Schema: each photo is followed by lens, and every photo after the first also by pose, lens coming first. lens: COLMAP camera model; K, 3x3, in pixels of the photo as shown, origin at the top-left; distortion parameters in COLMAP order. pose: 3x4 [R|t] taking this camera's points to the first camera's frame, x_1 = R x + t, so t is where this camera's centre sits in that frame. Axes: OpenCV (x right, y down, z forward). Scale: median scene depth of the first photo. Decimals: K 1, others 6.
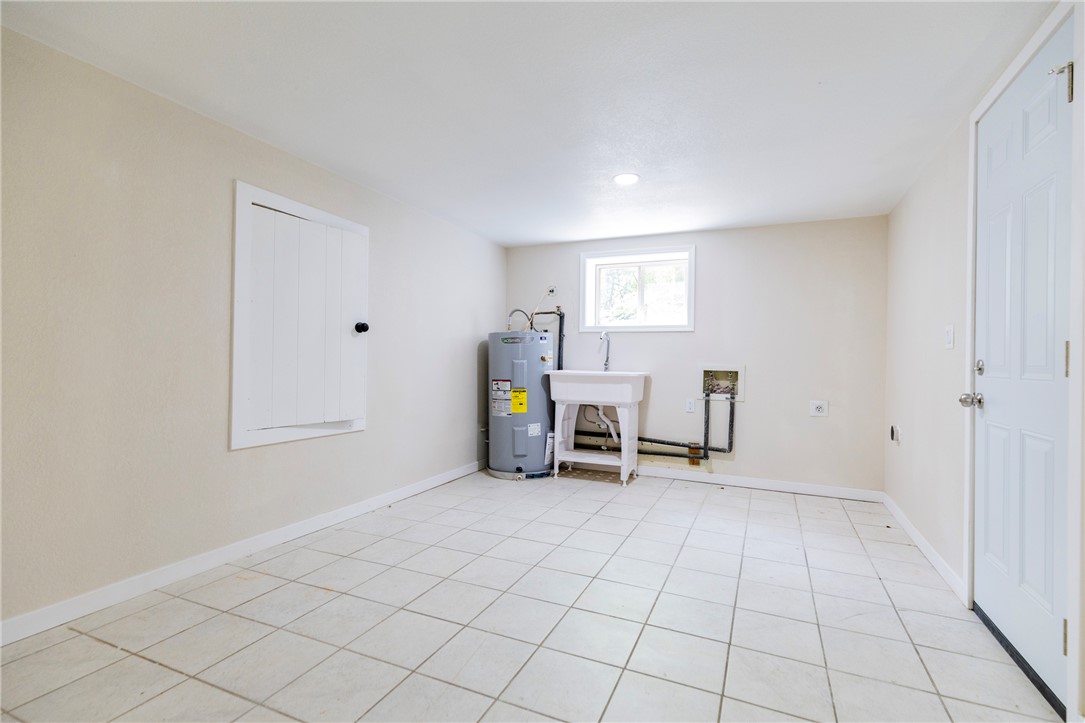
lens RADIAL K [[496.1, 0, 545.2], [0, 496.1, 365.4], [0, 0, 1]] dist [0.028966, 0.000834]
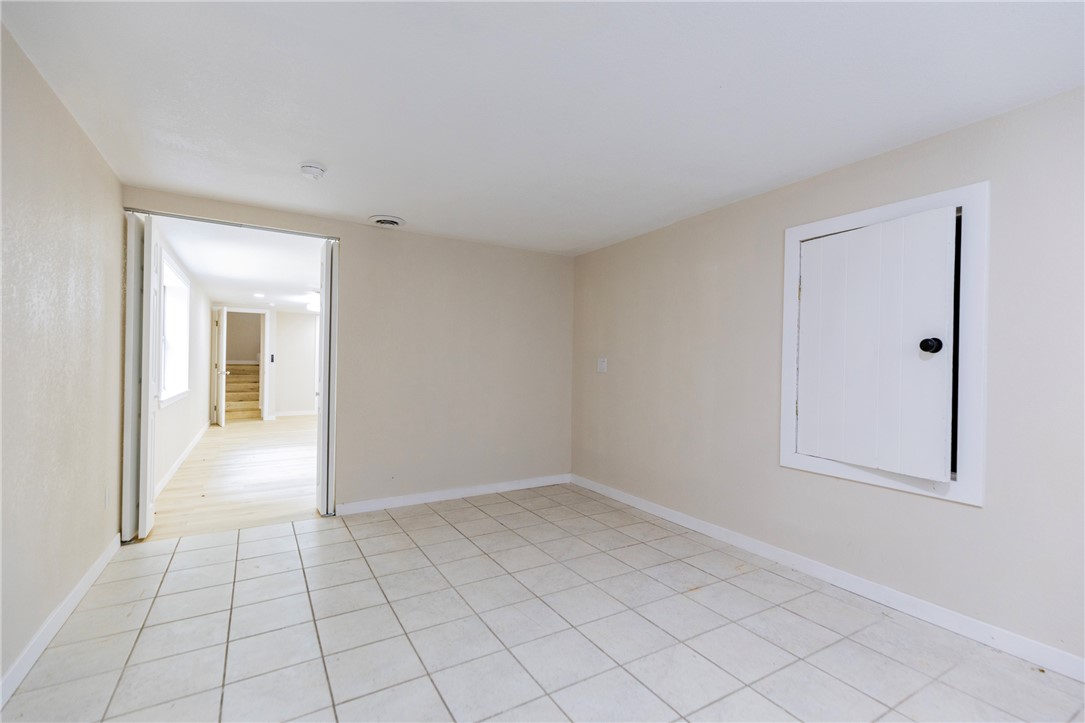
lens RADIAL K [[496.1, 0, 546.0], [0, 496.1, 361.1], [0, 0, 1]] dist [0.028966, 0.000834]
pose [[-0.580306, -0.024224, -0.814038, 0.603610], [-0.014731, 0.999706, -0.019248, -0.038733], [0.814265, 0.000822, -0.580493, 1.194468]]
